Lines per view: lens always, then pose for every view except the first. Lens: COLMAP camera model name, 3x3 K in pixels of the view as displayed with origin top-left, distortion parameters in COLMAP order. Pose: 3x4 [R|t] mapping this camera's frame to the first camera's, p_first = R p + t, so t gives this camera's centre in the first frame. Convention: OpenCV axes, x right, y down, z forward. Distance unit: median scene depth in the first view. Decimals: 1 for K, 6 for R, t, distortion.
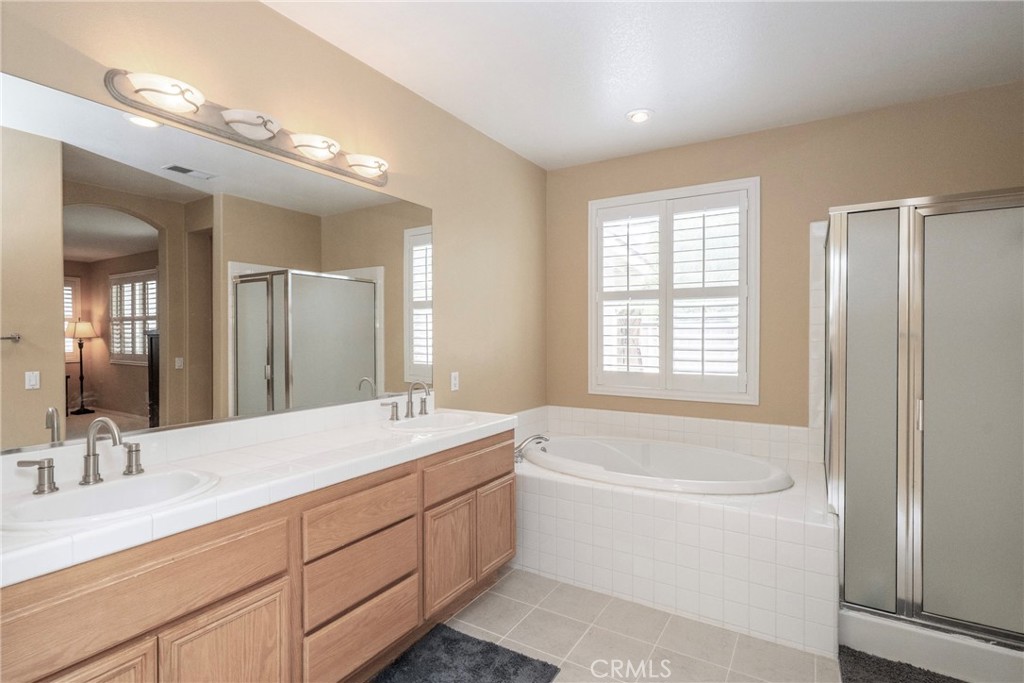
lens RADIAL K [[493.7, 0, 507.8], [0, 493.7, 334.3], [0, 0, 1]] dist [0.002726, 0.001299]
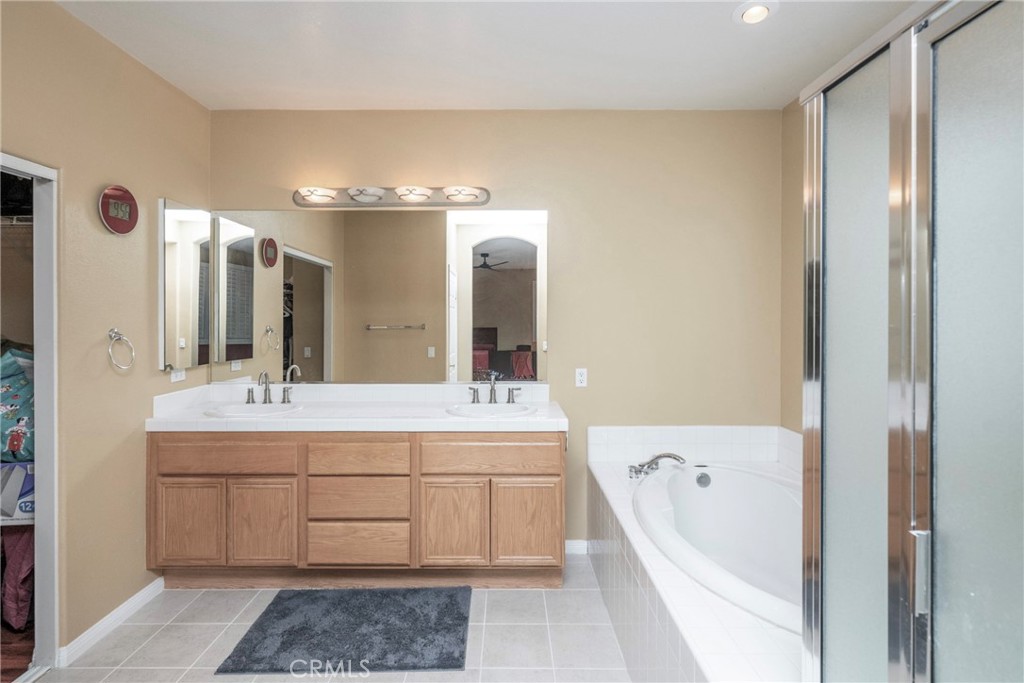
lens RADIAL K [[493.7, 0, 509.5], [0, 493.7, 326.3], [0, 0, 1]] dist [0.002726, 0.001299]
pose [[0.529640, 0.007303, -0.848191, 1.064509], [-0.000057, 0.999963, 0.008574, -0.024811], [0.848223, -0.004493, 0.529621, 0.588516]]
